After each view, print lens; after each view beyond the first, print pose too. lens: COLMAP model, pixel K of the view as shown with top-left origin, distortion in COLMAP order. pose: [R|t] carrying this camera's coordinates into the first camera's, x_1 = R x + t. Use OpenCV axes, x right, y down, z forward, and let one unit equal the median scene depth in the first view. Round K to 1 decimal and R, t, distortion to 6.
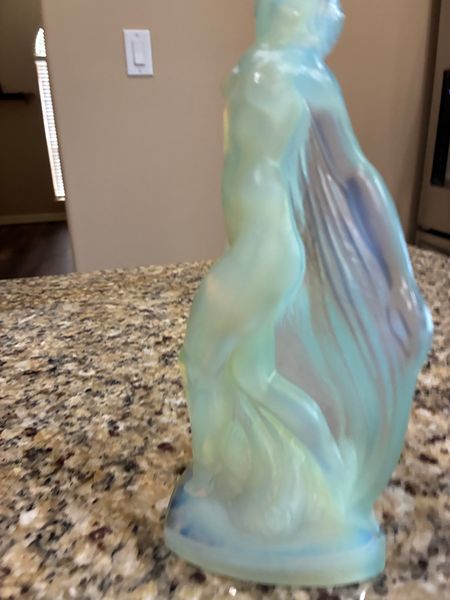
lens RADIAL K [[467.7, 0, 225.0], [0, 467.7, 300.0], [0, 0, 1]] dist [0.037253, -0.080721]
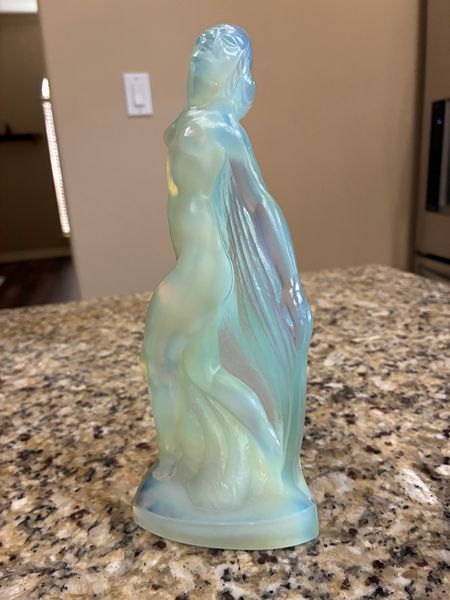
lens RADIAL K [[473.9, 0, 229.0], [0, 473.9, 302.4], [0, 0, 1]] dist [0.043657, -0.096436]
pose [[0.999604, -0.024406, -0.013975, 0.089107], [0.023499, 0.997815, -0.061745, 0.037485], [0.015451, 0.061392, 0.997994, -0.135018]]
